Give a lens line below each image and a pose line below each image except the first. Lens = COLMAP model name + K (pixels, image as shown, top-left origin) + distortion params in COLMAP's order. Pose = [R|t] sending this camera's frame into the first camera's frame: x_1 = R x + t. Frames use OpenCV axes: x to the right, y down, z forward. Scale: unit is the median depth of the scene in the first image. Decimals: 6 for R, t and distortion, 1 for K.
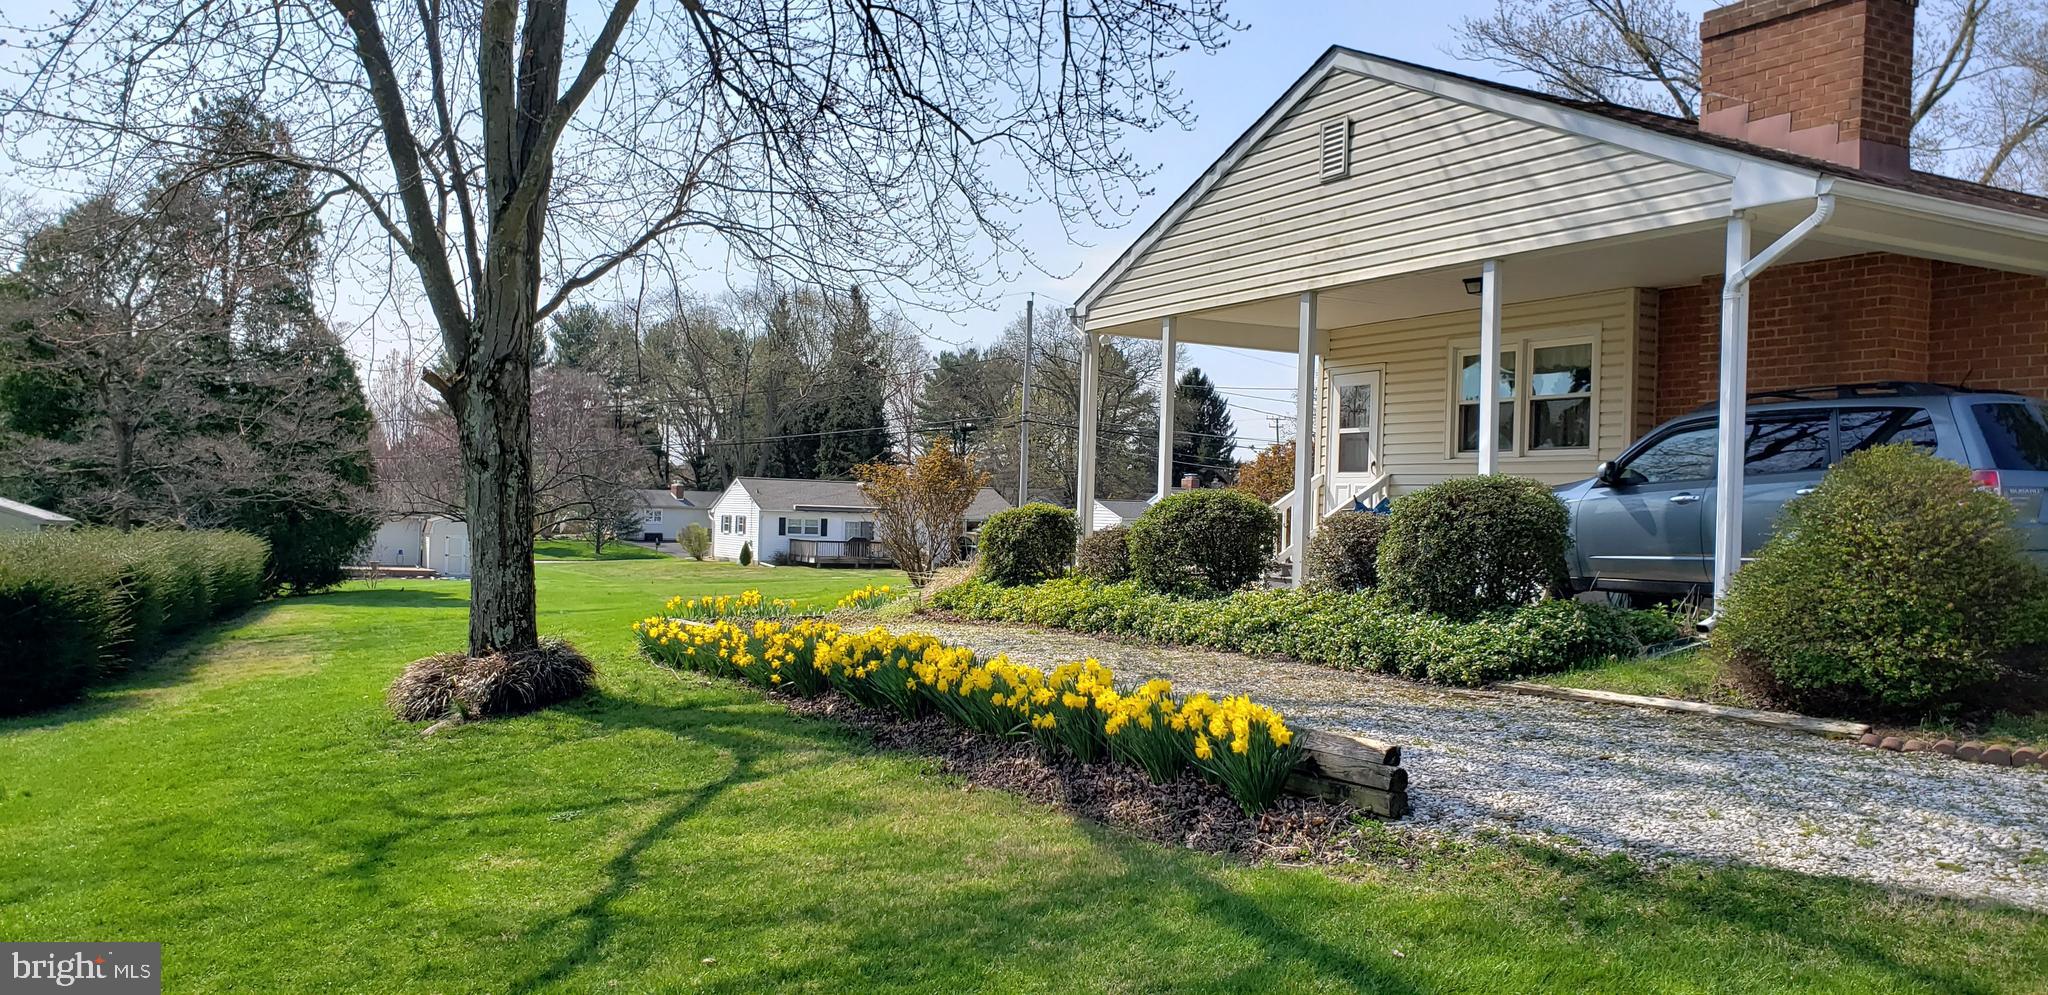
lens RADIAL K [[1650.2, 0, 1059.8], [0, 1650.2, 567.9], [0, 0, 1]] dist [-0.008501, -0.007262]
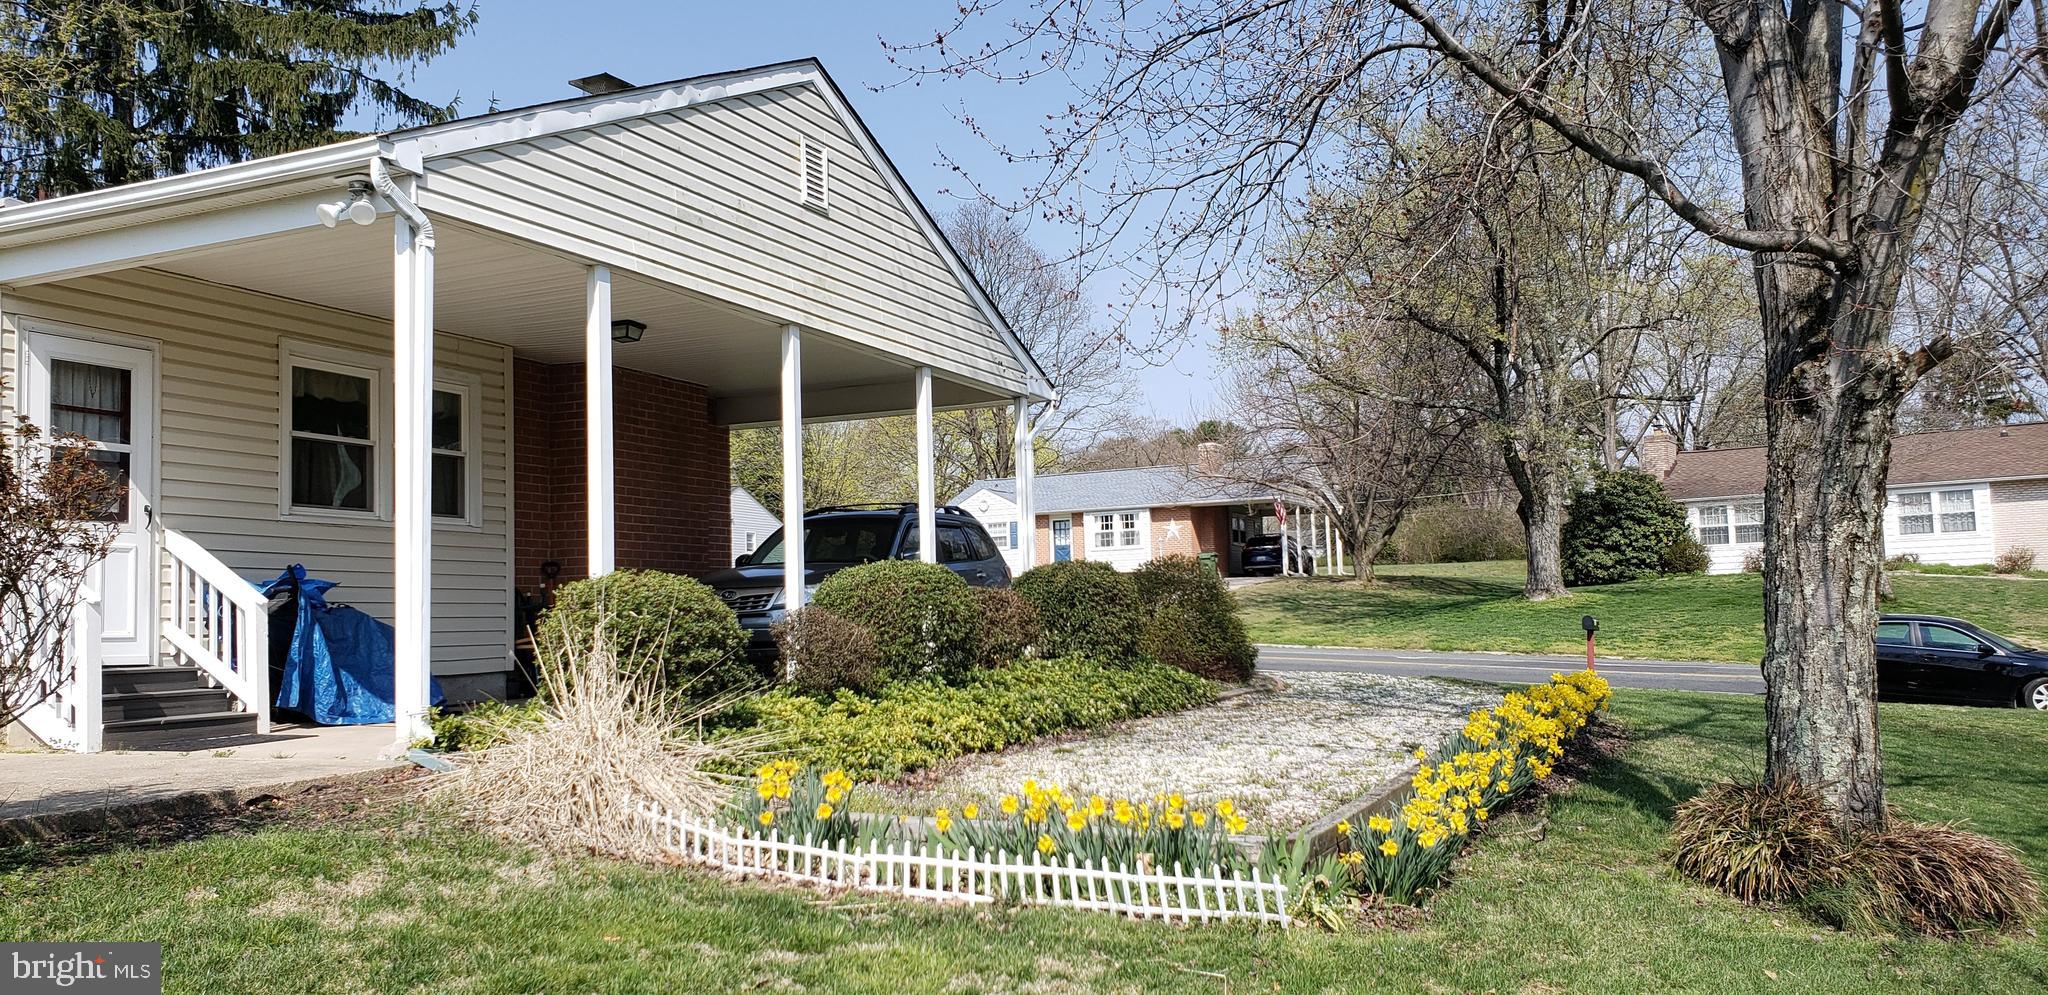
lens RADIAL K [[1601.0, 0, 1026.0], [0, 1601.0, 585.5], [0, 0, 1]] dist [0.139532, -0.350180]
pose [[-0.613447, 0.015788, 0.789578, -1.033329], [0.039474, 0.999163, 0.010689, -0.072686], [-0.788748, 0.037725, -0.613557, 2.585868]]
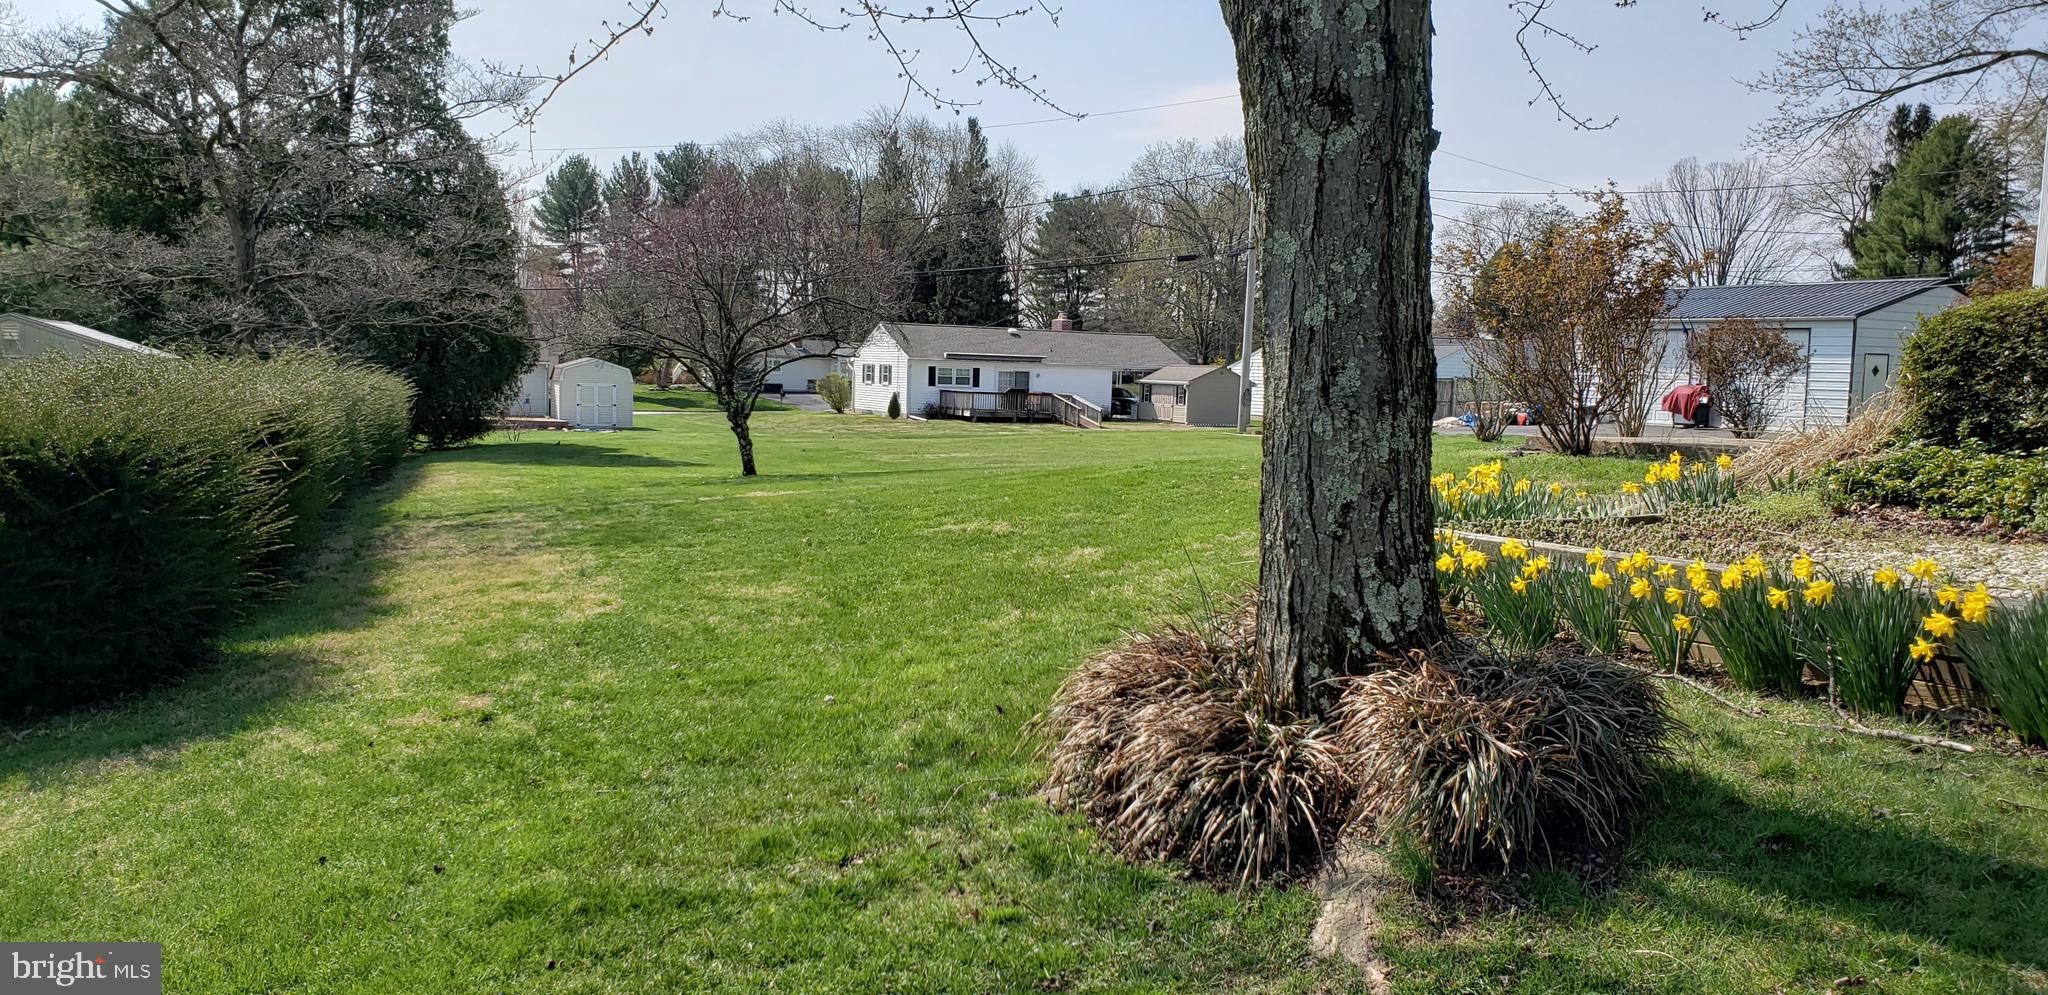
lens RADIAL K [[1601.0, 0, 1026.0], [0, 1601.0, 585.5], [0, 0, 1]] dist [0.139532, -0.350180]
pose [[0.998051, 0.009936, -0.061602, -0.058596], [-0.003664, 0.994869, 0.101101, 0.000366], [0.062290, -0.100678, 0.992967, 0.097398]]
